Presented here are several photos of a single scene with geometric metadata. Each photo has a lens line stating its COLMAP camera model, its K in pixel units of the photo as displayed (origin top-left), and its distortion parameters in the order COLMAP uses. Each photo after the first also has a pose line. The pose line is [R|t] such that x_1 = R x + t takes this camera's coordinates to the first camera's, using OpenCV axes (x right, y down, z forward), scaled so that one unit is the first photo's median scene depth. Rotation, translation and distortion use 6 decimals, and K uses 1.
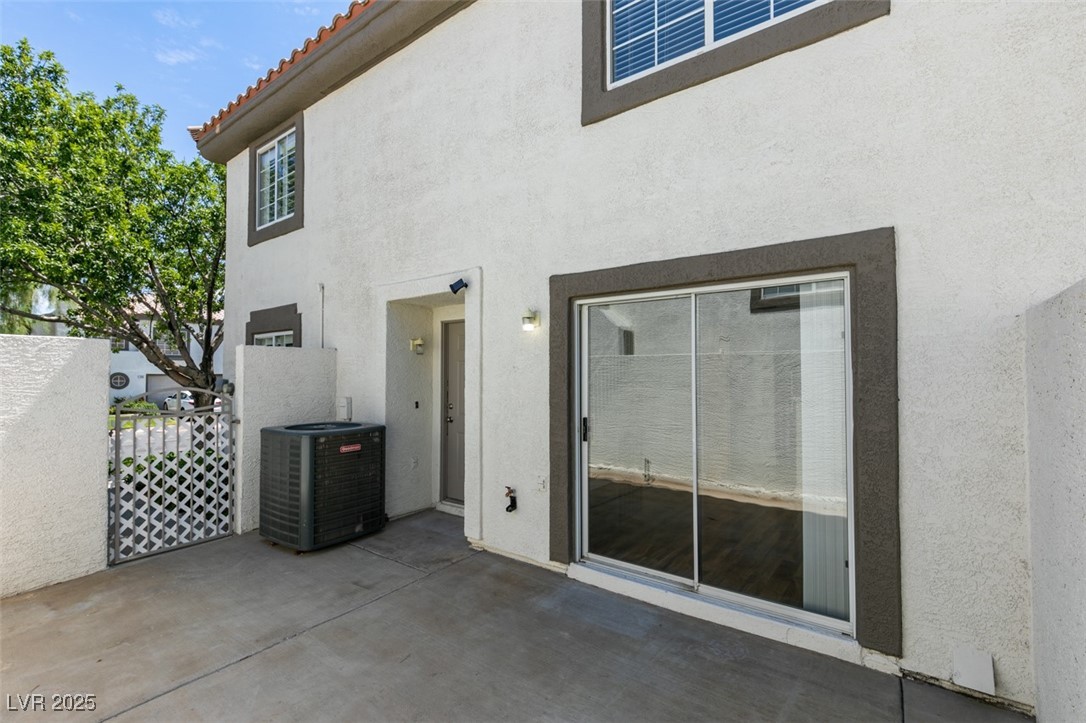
lens RADIAL K [[480.4, 0, 544.4], [0, 480.4, 363.9], [0, 0, 1]] dist [0.000484, -0.001805]
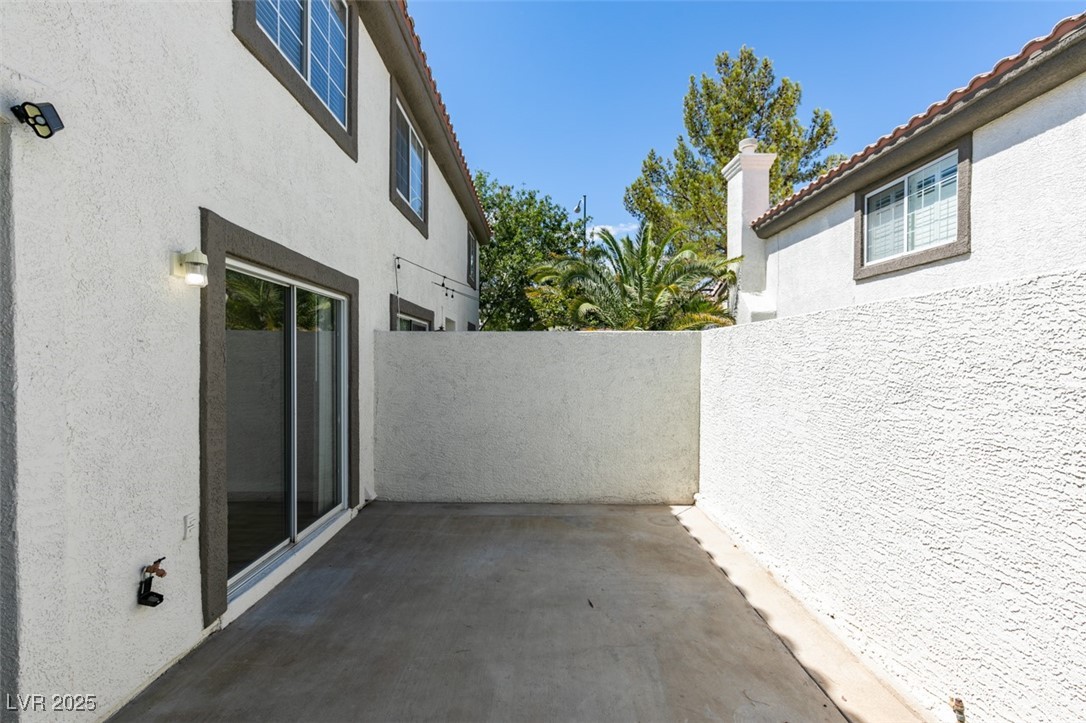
lens RADIAL K [[480.4, 0, 538.4], [0, 480.4, 364.2], [0, 0, 1]] dist [0.000484, -0.001805]
pose [[-0.591877, -0.007858, 0.805990, -0.897808], [-0.019996, 0.999788, -0.004936, 0.031594], [-0.805780, -0.019038, -0.591909, 1.137052]]
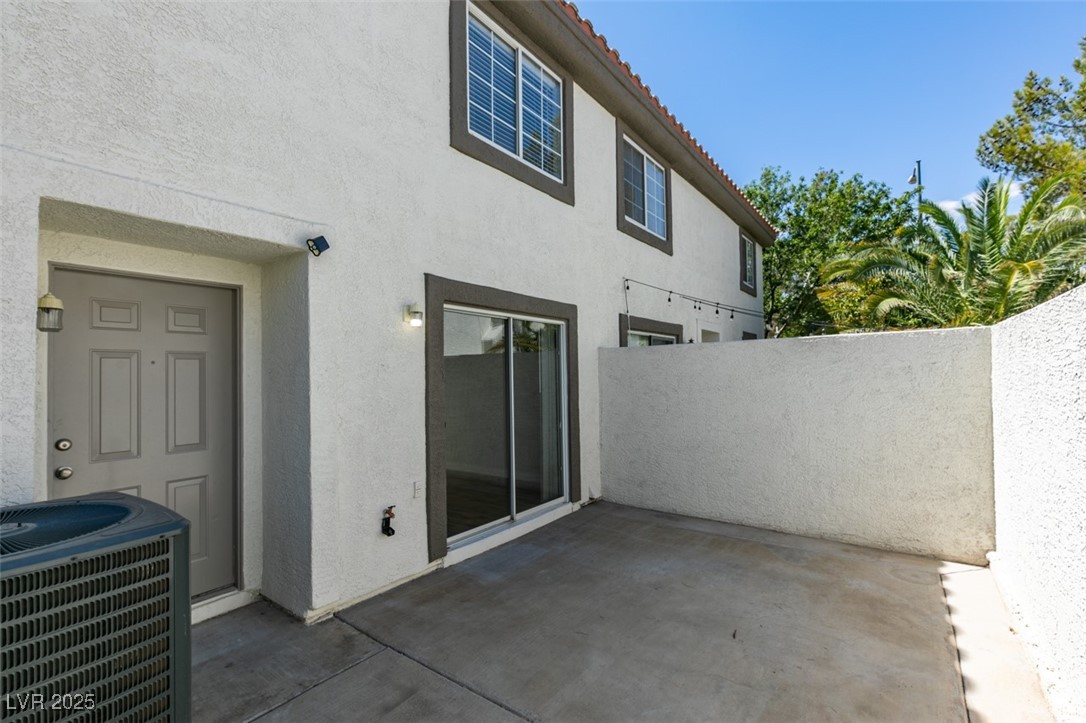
lens RADIAL K [[480.4, 0, 542.0], [0, 480.4, 362.4], [0, 0, 1]] dist [0.000484, -0.001805]
pose [[0.003485, 0.027608, 0.999613, -1.080113], [-0.006211, 0.999600, -0.027586, 0.028013], [-0.999975, -0.006112, 0.003655, 0.849521]]
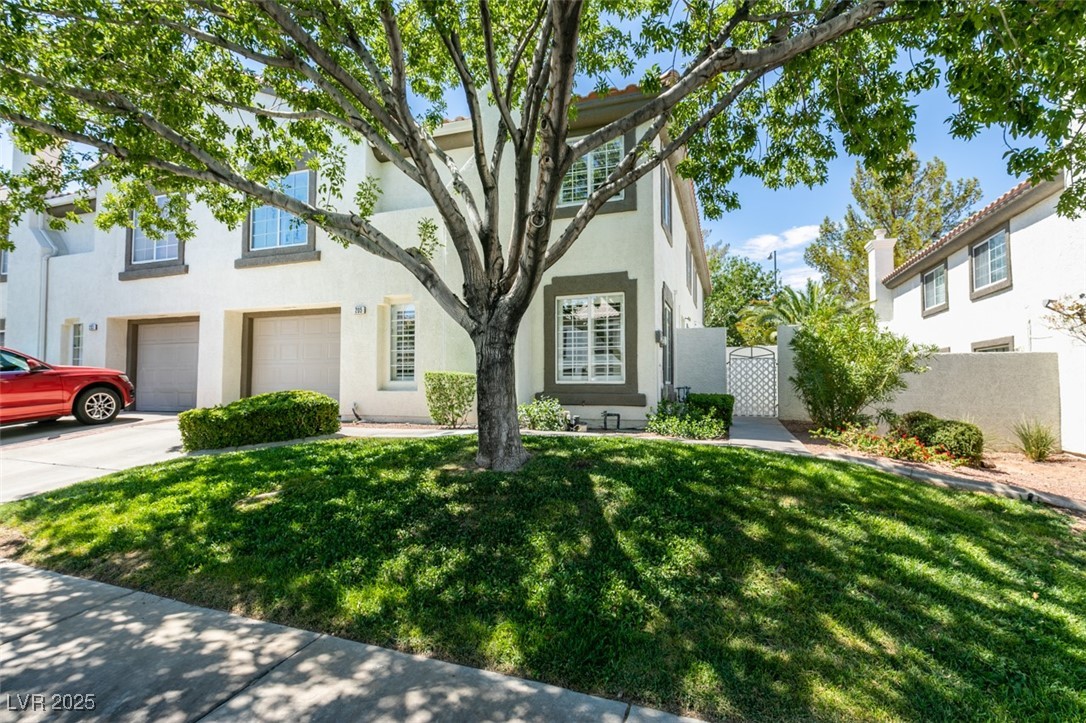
lens RADIAL K [[516.6, 0, 546.4], [0, 516.6, 359.5], [0, 0, 1]] dist [0.000373, 0.000510]
pose [[-0.287420, 0.051798, 0.956403, -3.605618], [-0.017703, 0.998079, -0.059375, 0.337582], [-0.957641, -0.033997, -0.285950, 3.352153]]
